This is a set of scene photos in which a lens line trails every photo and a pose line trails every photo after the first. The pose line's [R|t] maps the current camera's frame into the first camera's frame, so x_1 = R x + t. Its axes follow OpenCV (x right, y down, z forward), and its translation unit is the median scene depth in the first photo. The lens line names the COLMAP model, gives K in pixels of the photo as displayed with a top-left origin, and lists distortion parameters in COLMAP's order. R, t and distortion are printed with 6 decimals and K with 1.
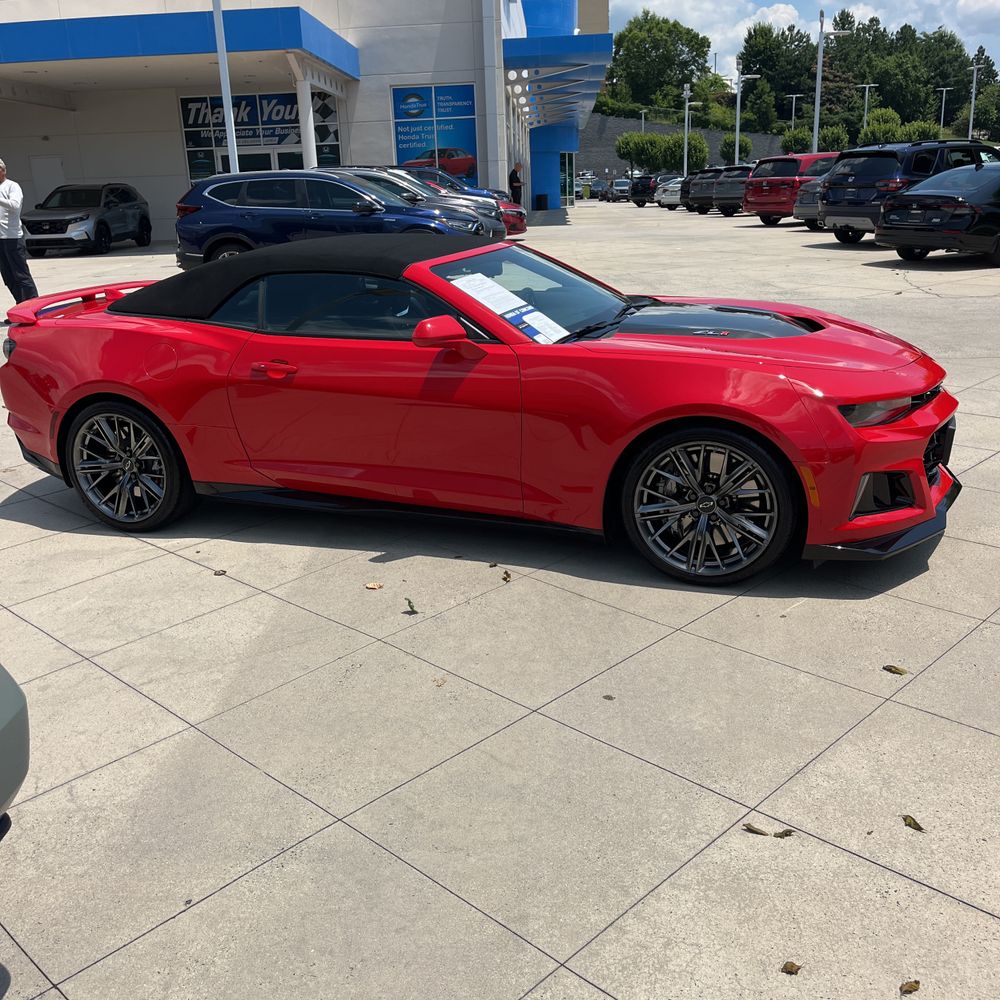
lens RADIAL K [[1032.9, 0, 475.2], [0, 1032.9, 487.3], [0, 0, 1]] dist [0.039088, -0.029217]
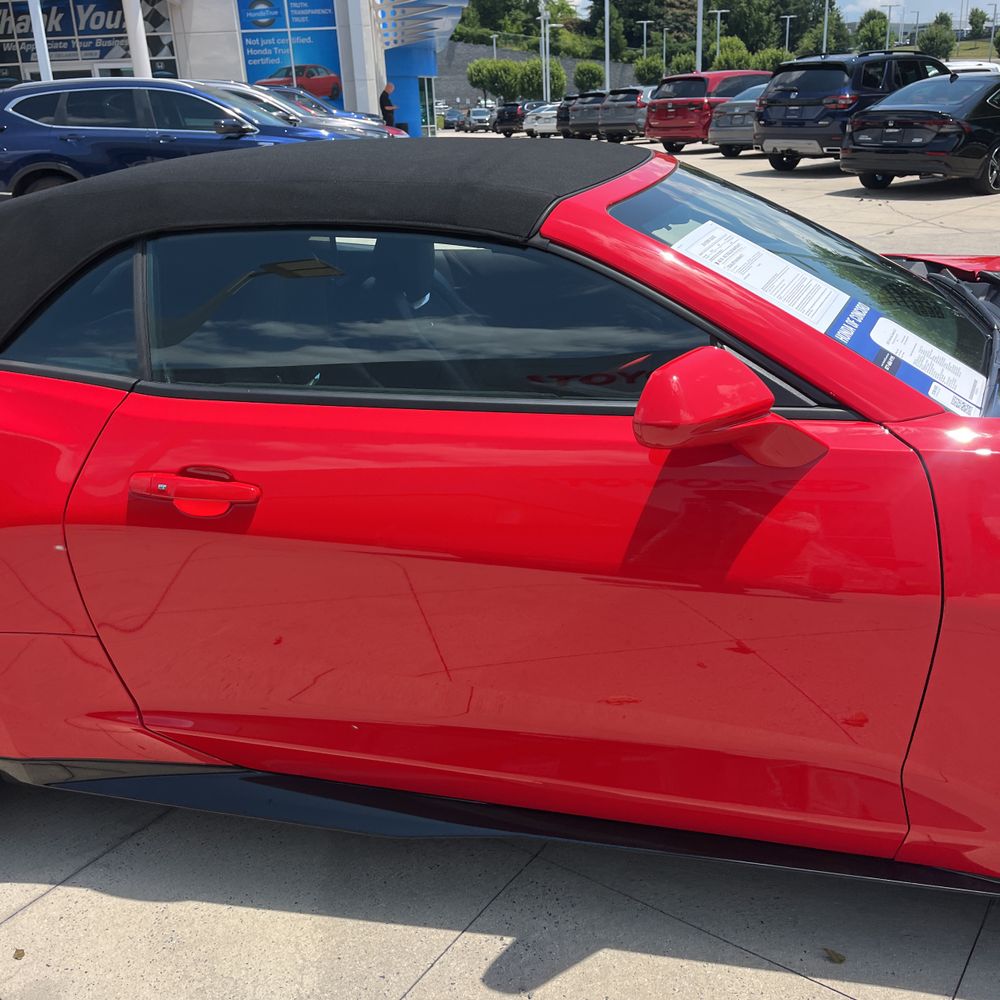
lens RADIAL K [[1019.2, 0, 499.3], [0, 1019.2, 486.6], [0, 0, 1]] dist [0.074680, -0.109184]
pose [[0.985590, -0.059828, 0.158216, -0.025480], [0.050154, 0.996660, 0.064447, -0.023782], [-0.161544, -0.055583, 0.985299, 0.109228]]
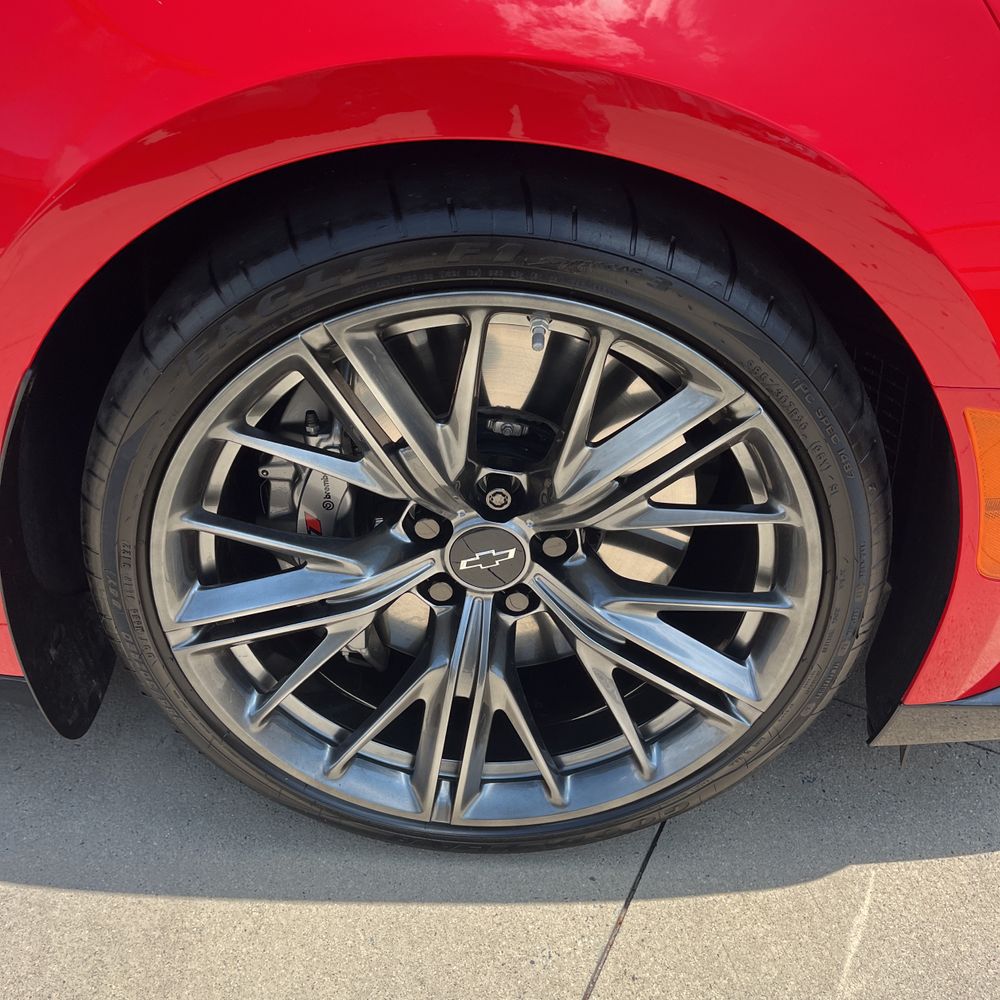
lens RADIAL K [[1008.5, 0, 530.1], [0, 1008.5, 500.5], [0, 0, 1]] dist [-0.010971, -0.028926]
pose [[0.926151, -0.122218, 0.356801, 0.024234], [0.016417, 0.958205, 0.285609, -0.008968], [-0.376795, -0.258660, 0.889449, 0.125488]]
